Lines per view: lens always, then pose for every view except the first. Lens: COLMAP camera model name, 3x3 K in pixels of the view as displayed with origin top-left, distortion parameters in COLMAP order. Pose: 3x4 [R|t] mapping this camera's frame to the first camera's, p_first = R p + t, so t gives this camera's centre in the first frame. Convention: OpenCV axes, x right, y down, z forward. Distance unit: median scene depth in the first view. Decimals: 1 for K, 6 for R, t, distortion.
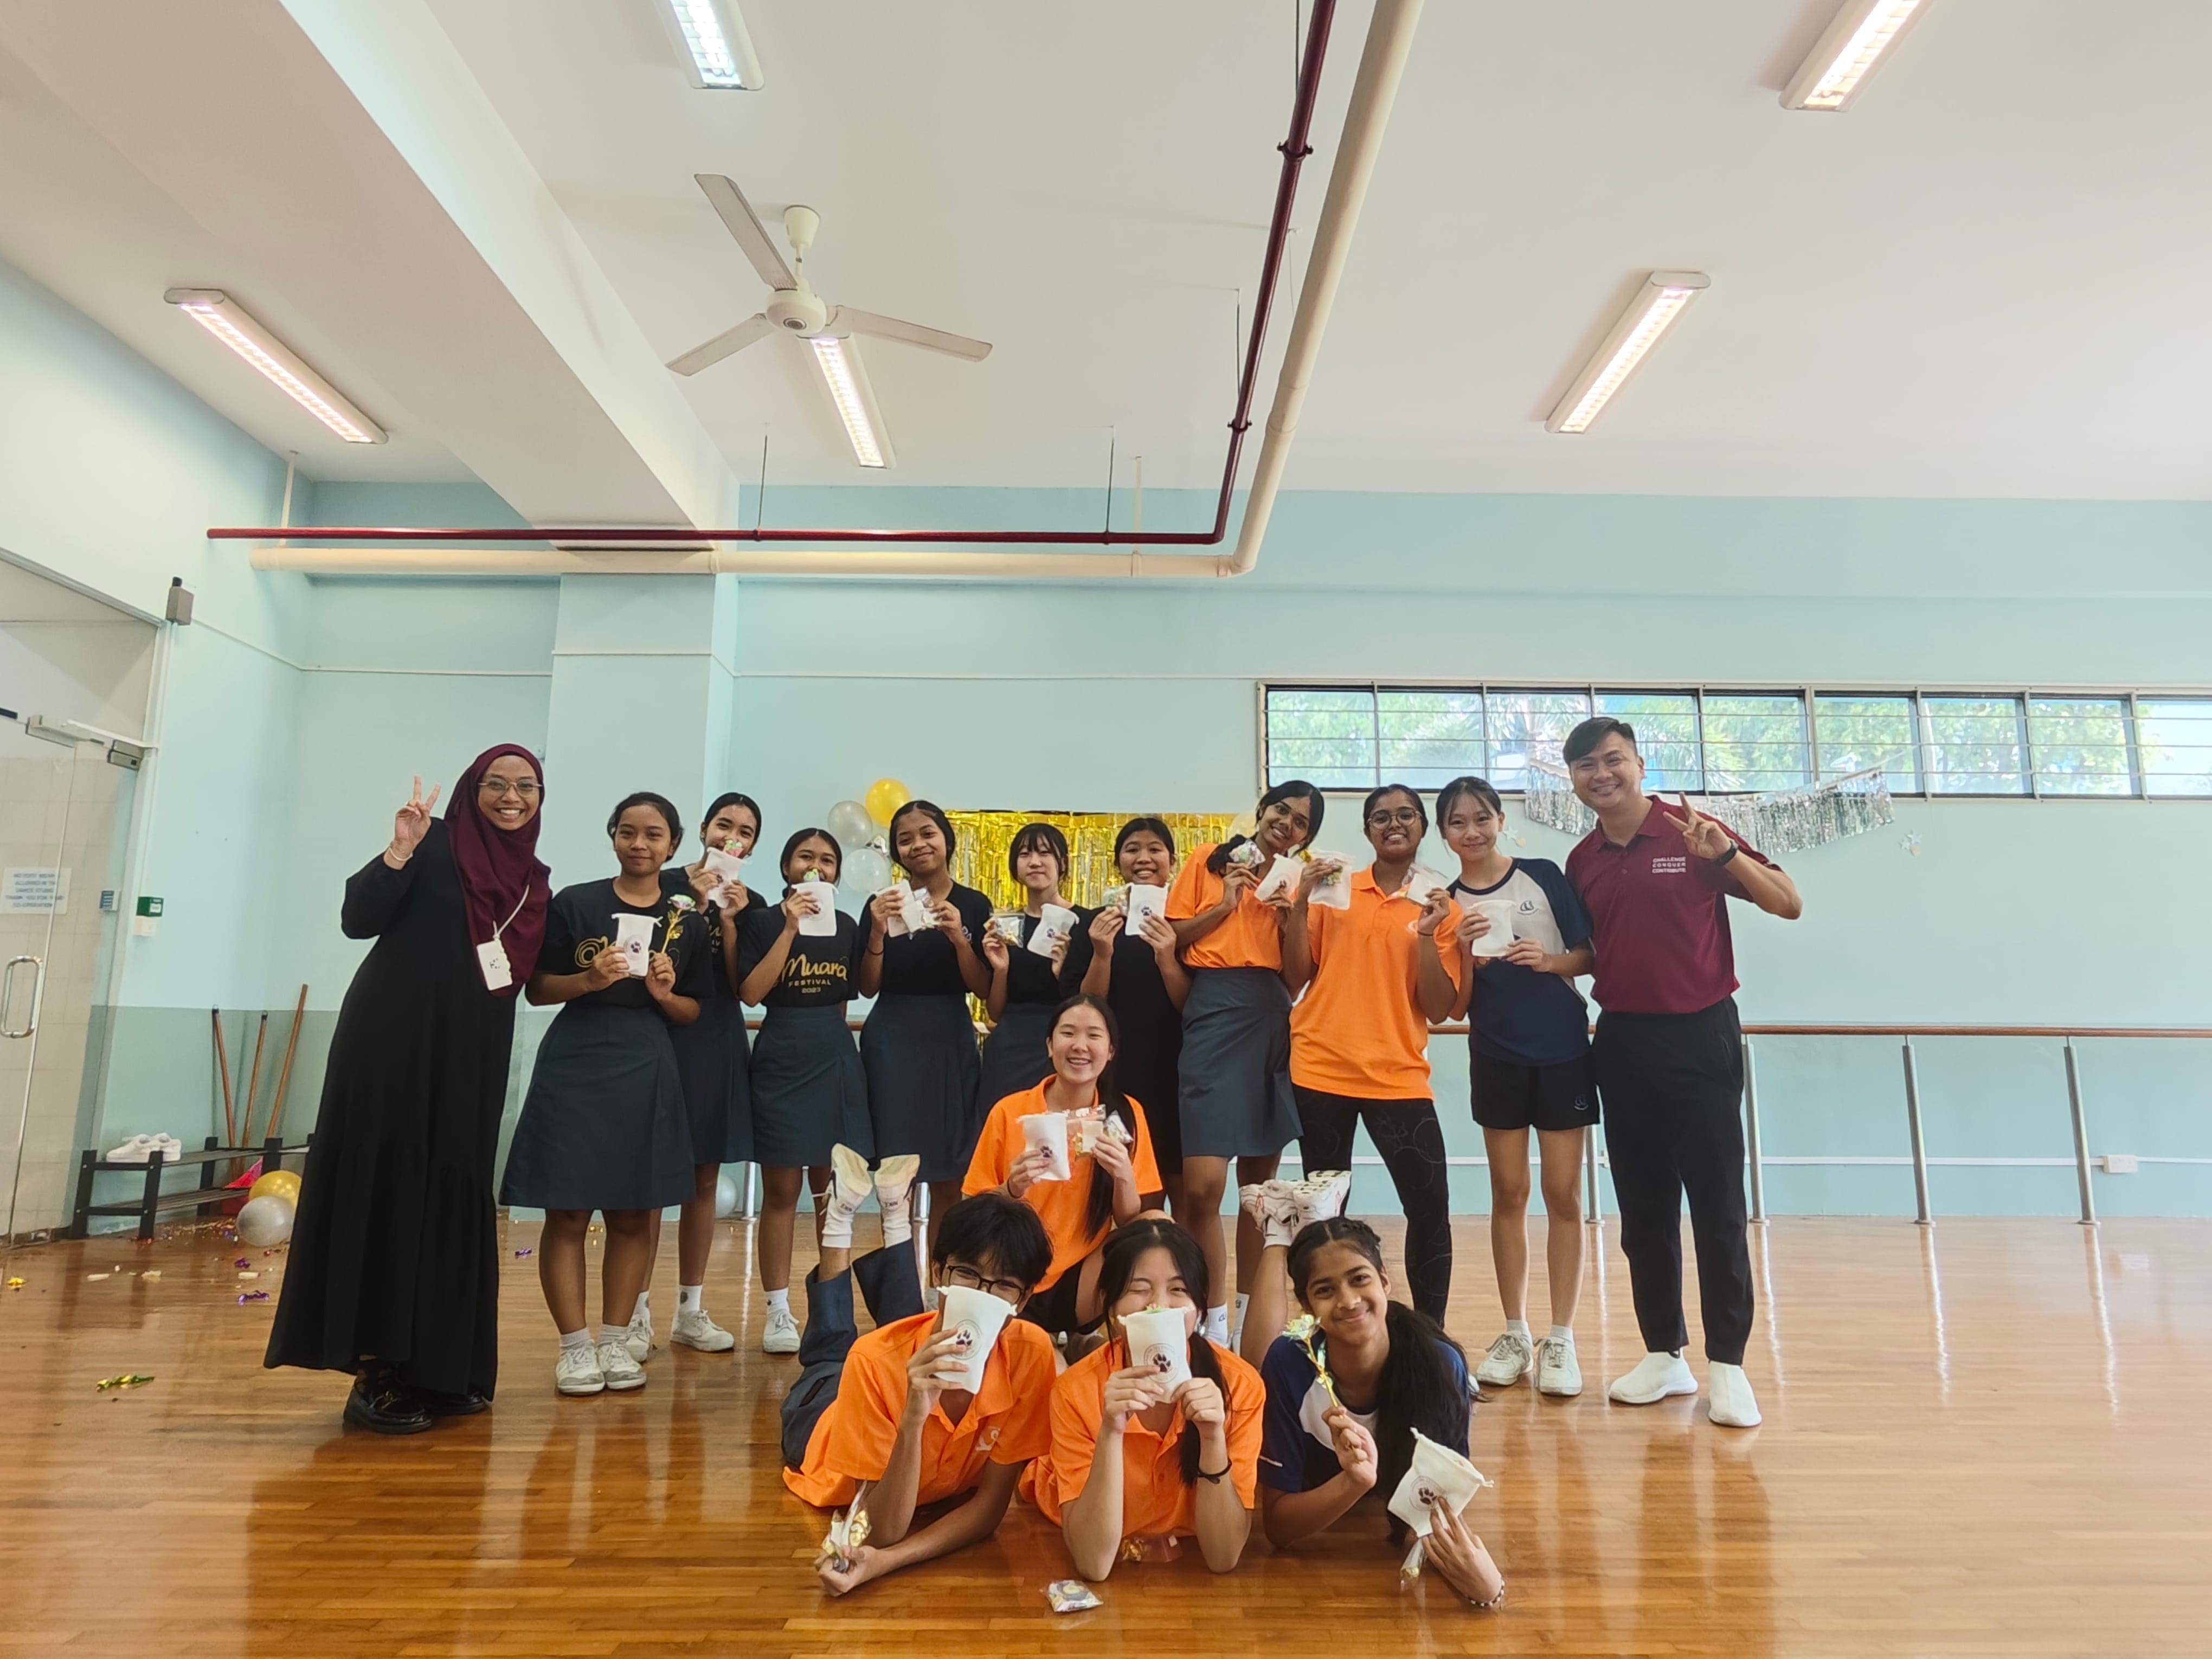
lens RADIAL K [[1292.5, 0, 1117.2], [0, 1292.5, 828.8], [0, 0, 1]] dist [-0.002799, -0.000510]
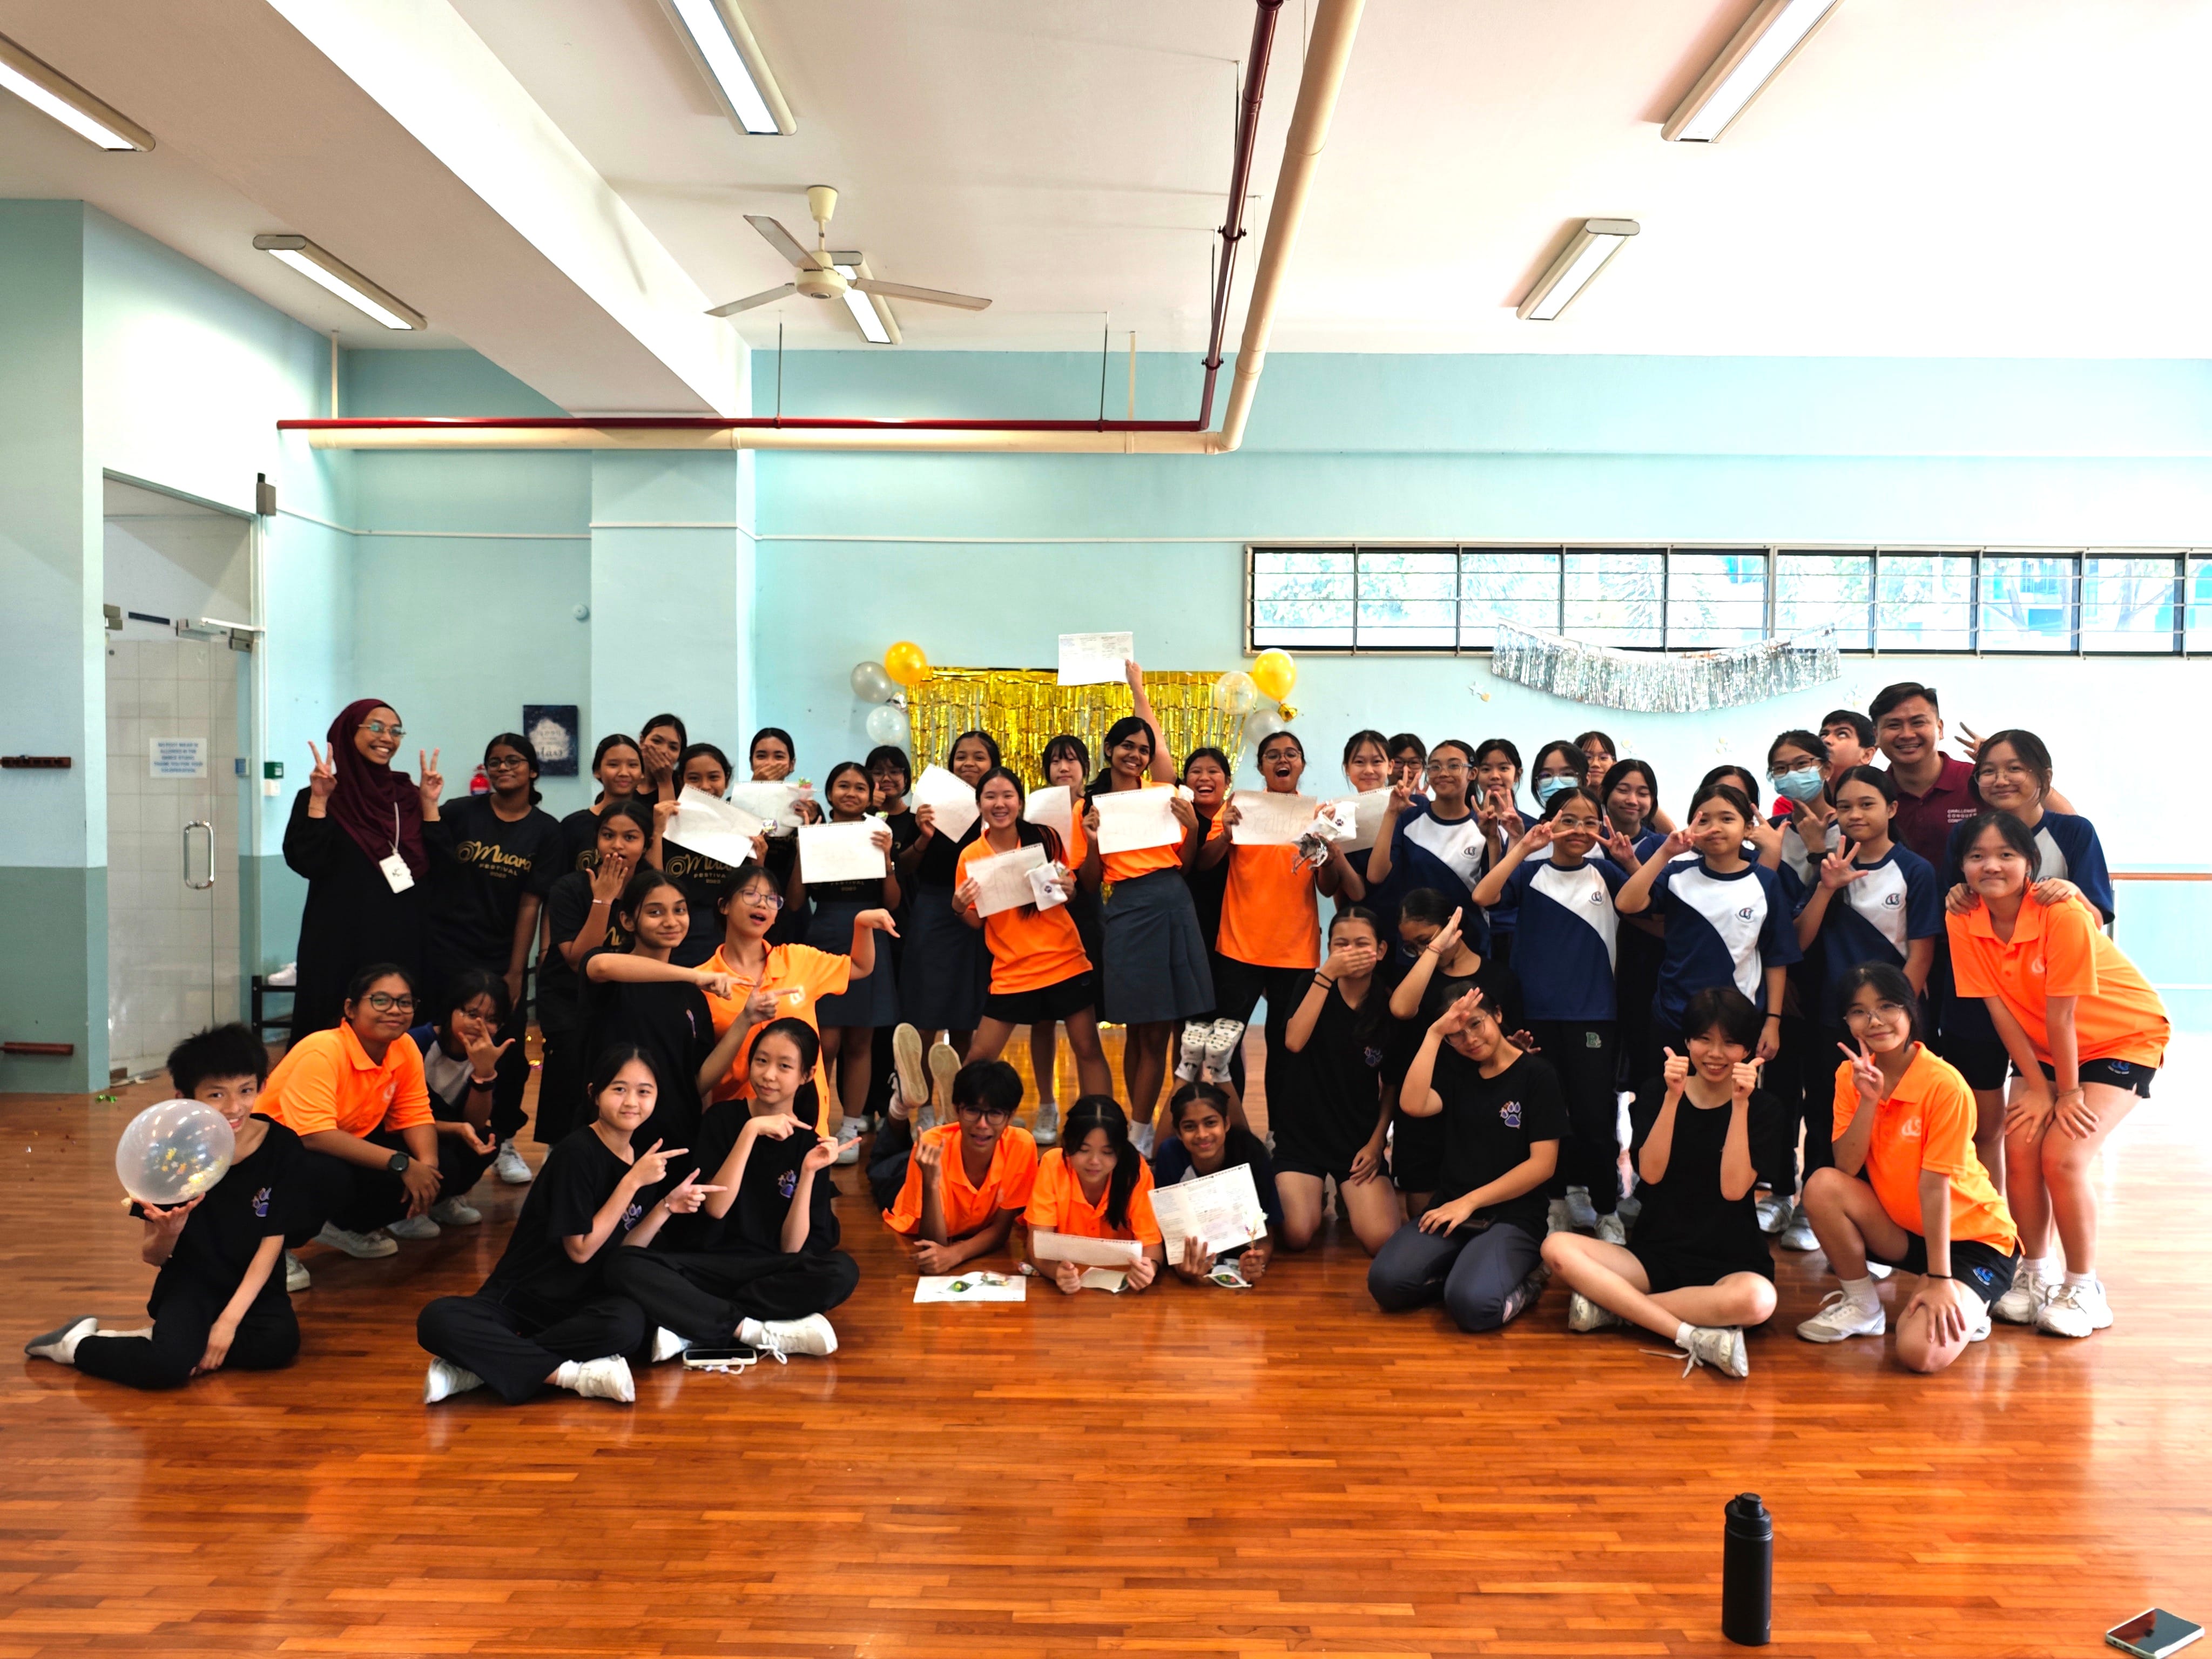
lens RADIAL K [[1619.2, 0, 1106.0], [0, 1619.2, 829.5], [0, 0, 1]] dist [0.001138, -0.001431]
pose [[0.999570, 0.001807, -0.029278, 0.037018], [0.003808, 0.981664, 0.190582, -0.151054], [0.029086, -0.190612, 0.981235, -0.387381]]
